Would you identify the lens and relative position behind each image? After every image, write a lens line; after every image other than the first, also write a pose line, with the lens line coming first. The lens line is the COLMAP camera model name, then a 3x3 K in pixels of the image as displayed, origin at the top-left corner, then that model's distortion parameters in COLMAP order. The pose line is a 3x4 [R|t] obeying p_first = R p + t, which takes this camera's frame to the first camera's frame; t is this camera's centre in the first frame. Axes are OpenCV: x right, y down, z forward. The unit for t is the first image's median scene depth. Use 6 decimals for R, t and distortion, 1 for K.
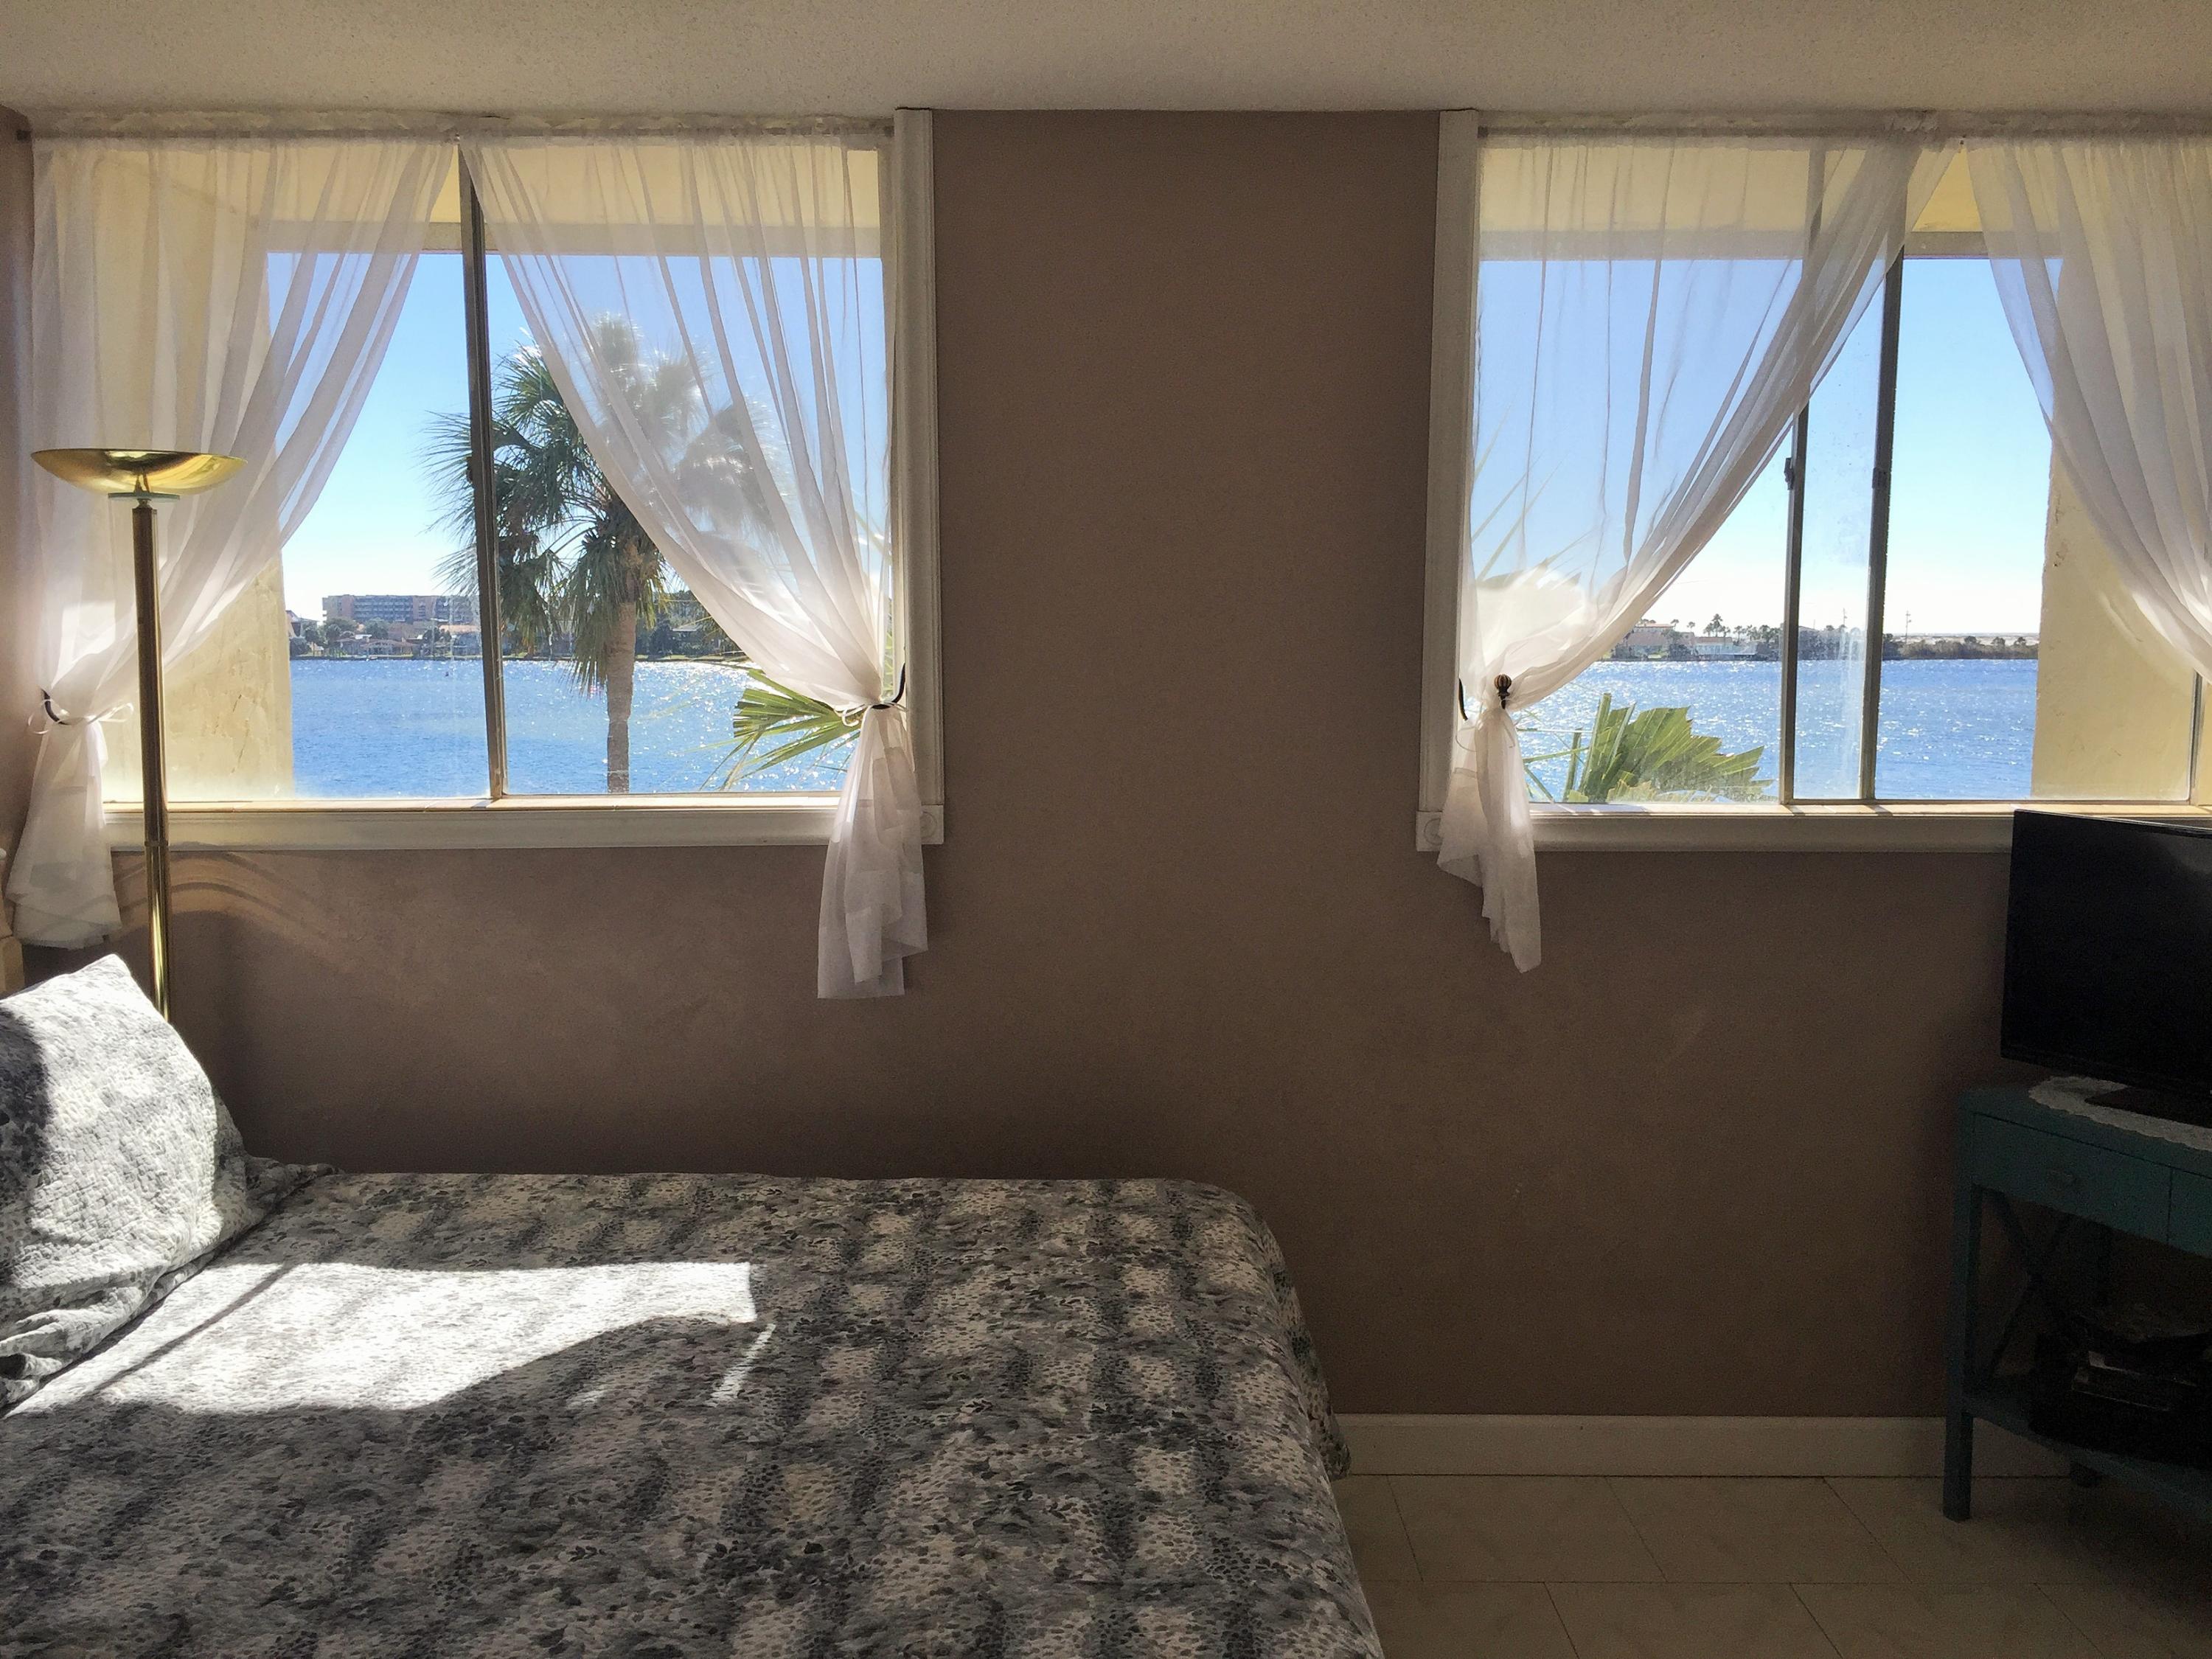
lens RADIAL K [[1885.4, 0, 1113.1], [0, 1885.4, 817.2], [0, 0, 1]] dist [0.093766, -0.115602]
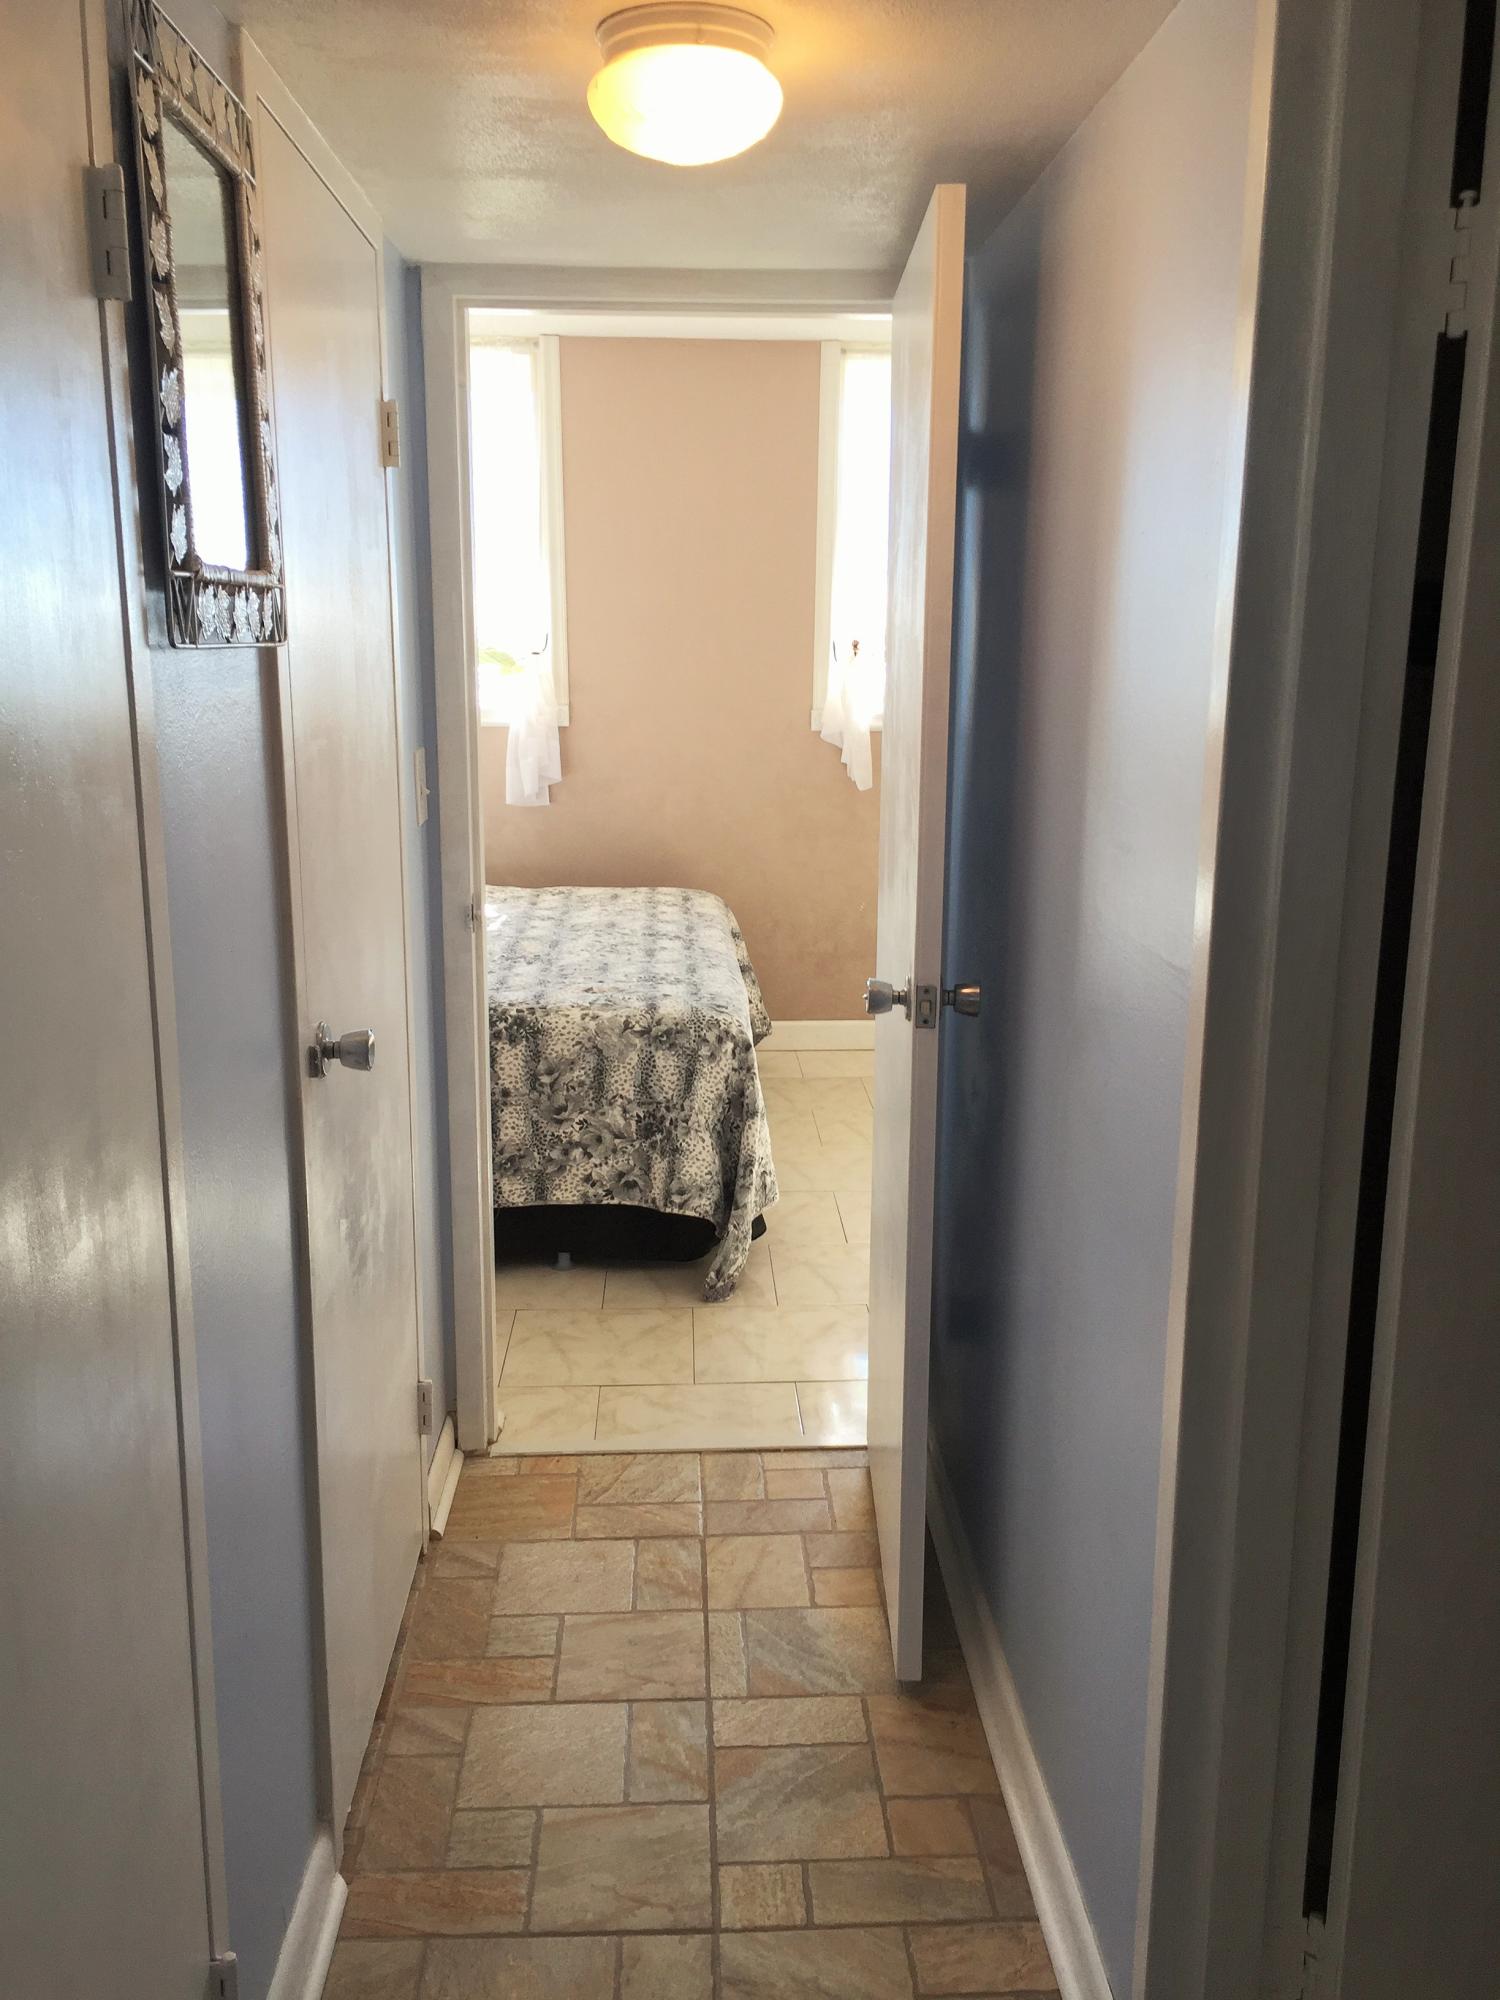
lens RADIAL K [[1704.7, 0, 732.0], [0, 1704.7, 1009.3], [0, 0, 1]] dist [0.093766, -0.115602]
pose [[0.999608, -0.001738, 0.027941, 0.035589], [-0.001479, 0.993399, 0.114699, 0.126468], [-0.027956, -0.114696, 0.993007, -0.981917]]
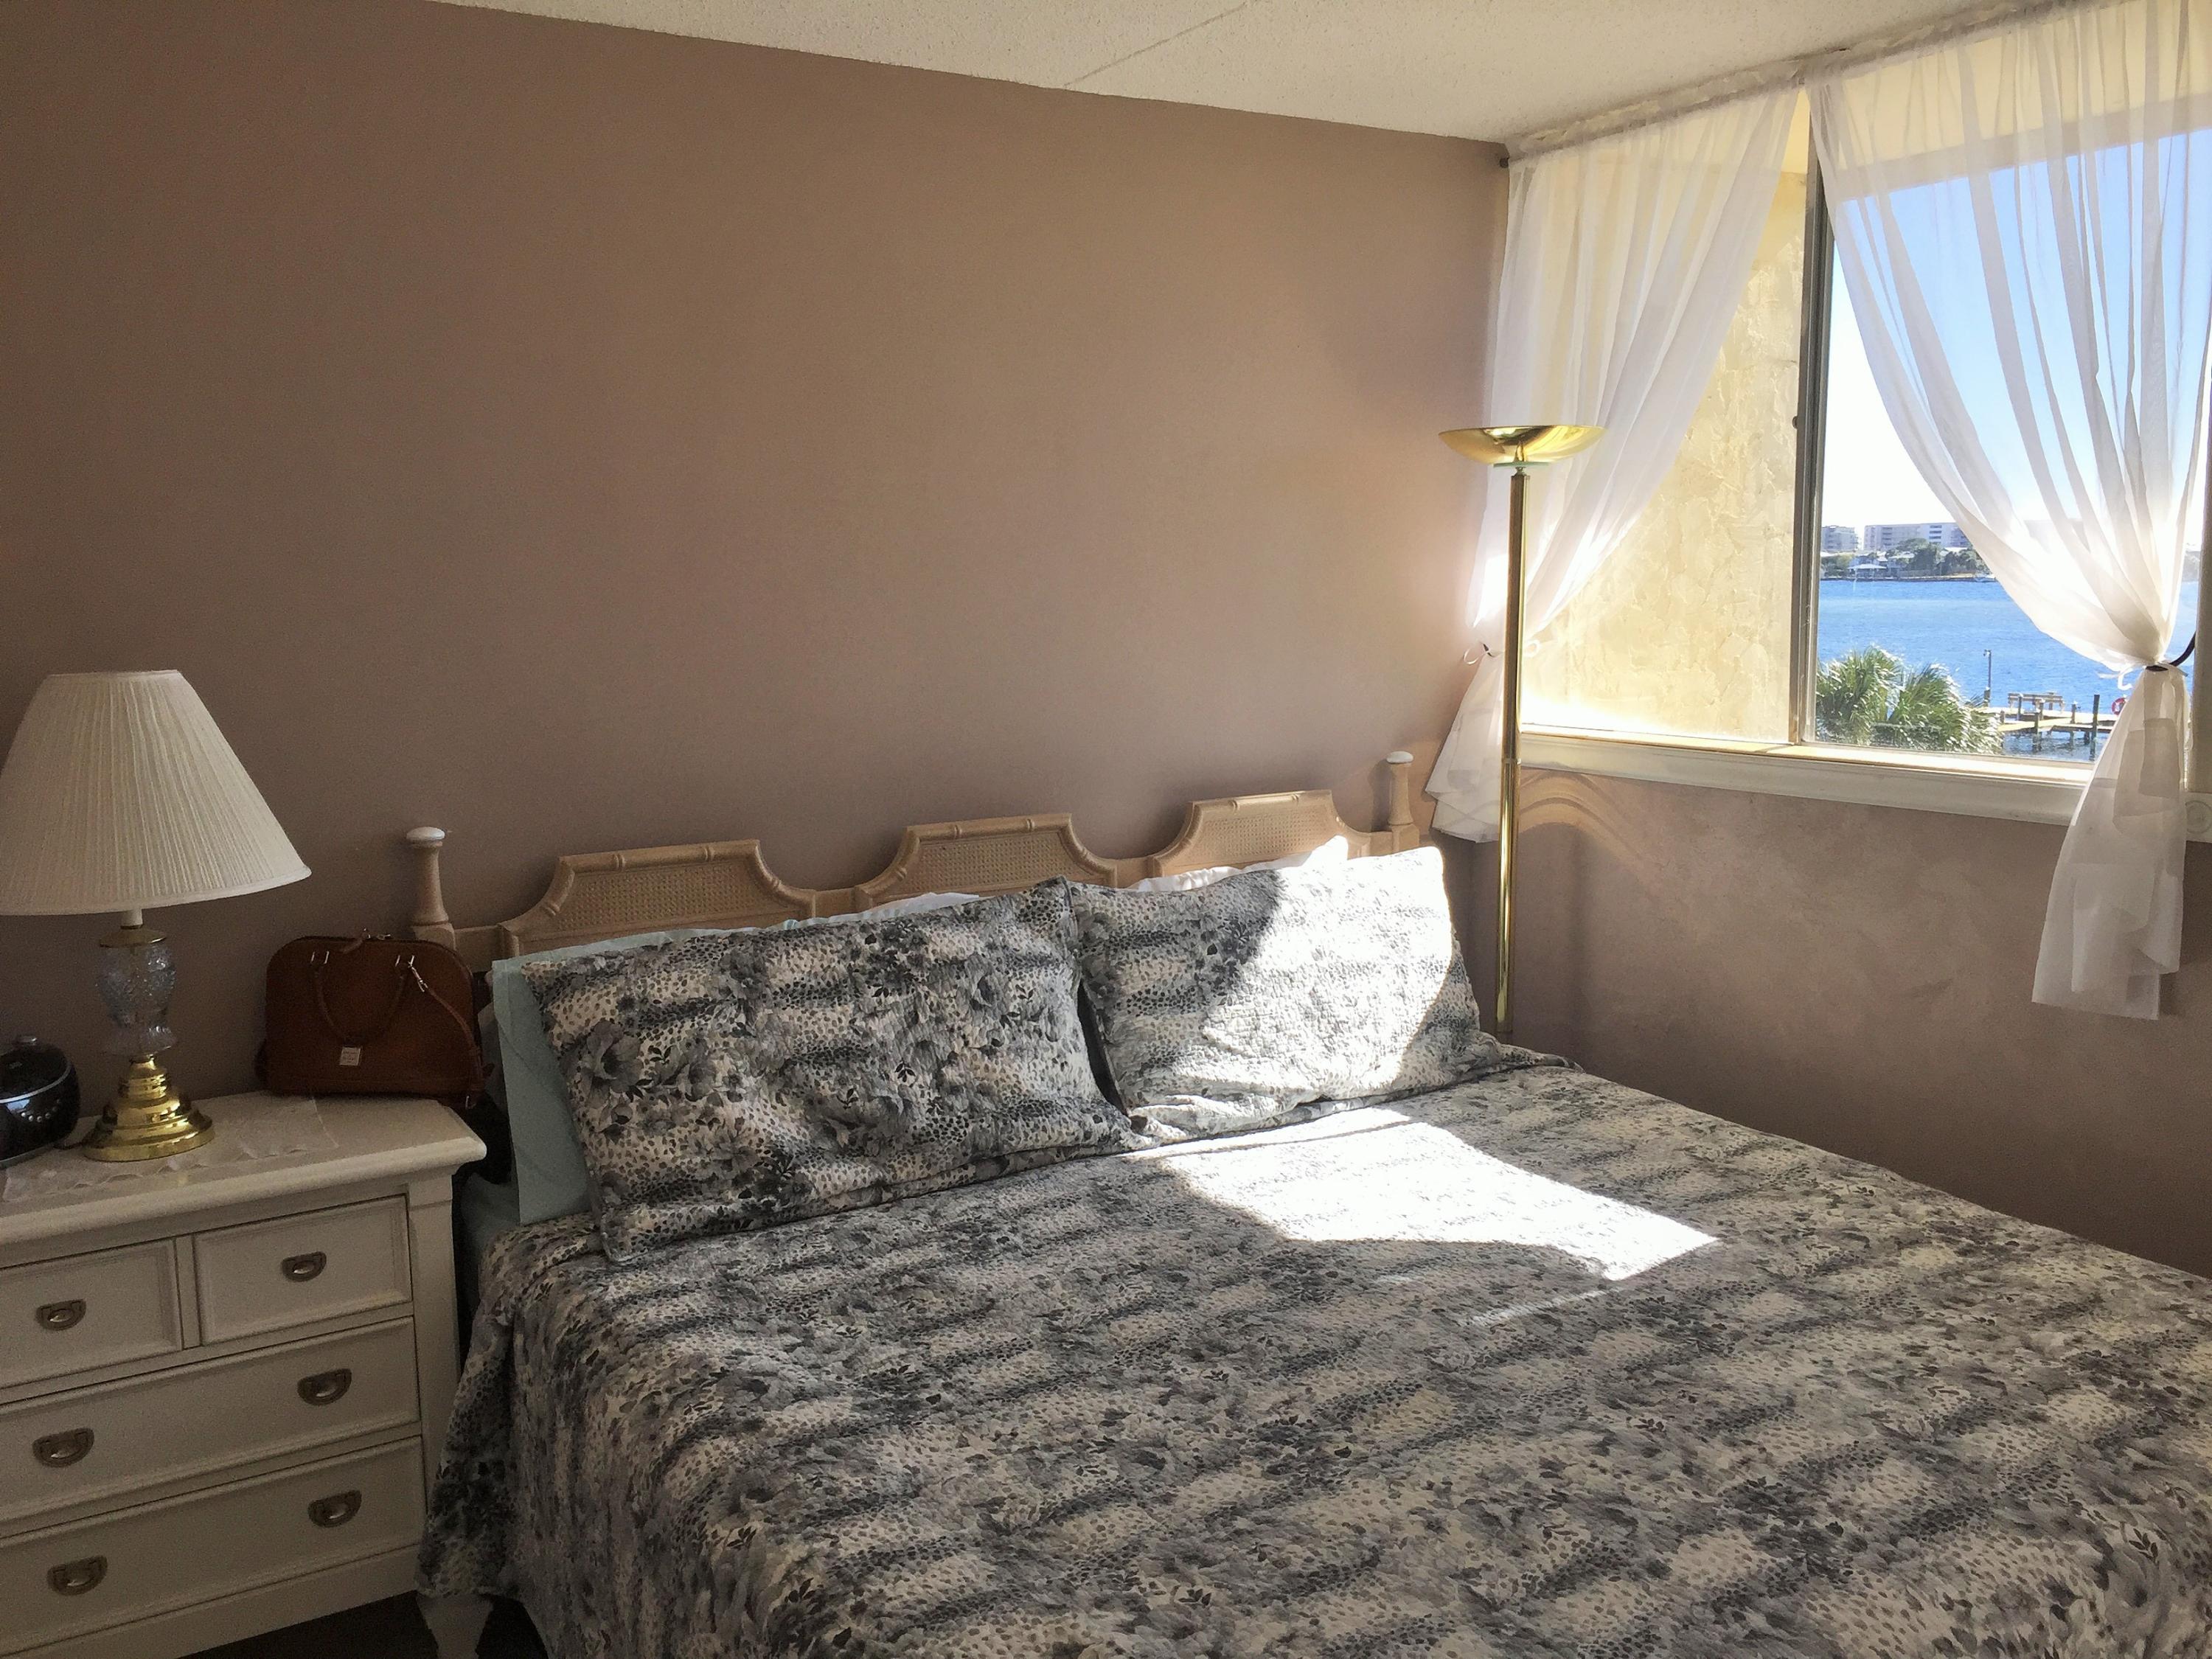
lens RADIAL K [[1885.4, 0, 1101.4], [0, 1885.4, 818.7], [0, 0, 1]] dist [0.093766, -0.115602]
pose [[0.511658, 0.111126, -0.851972, 0.446529], [-0.073723, 0.993622, 0.085327, -0.038310], [0.856020, 0.019152, 0.516587, 0.218053]]
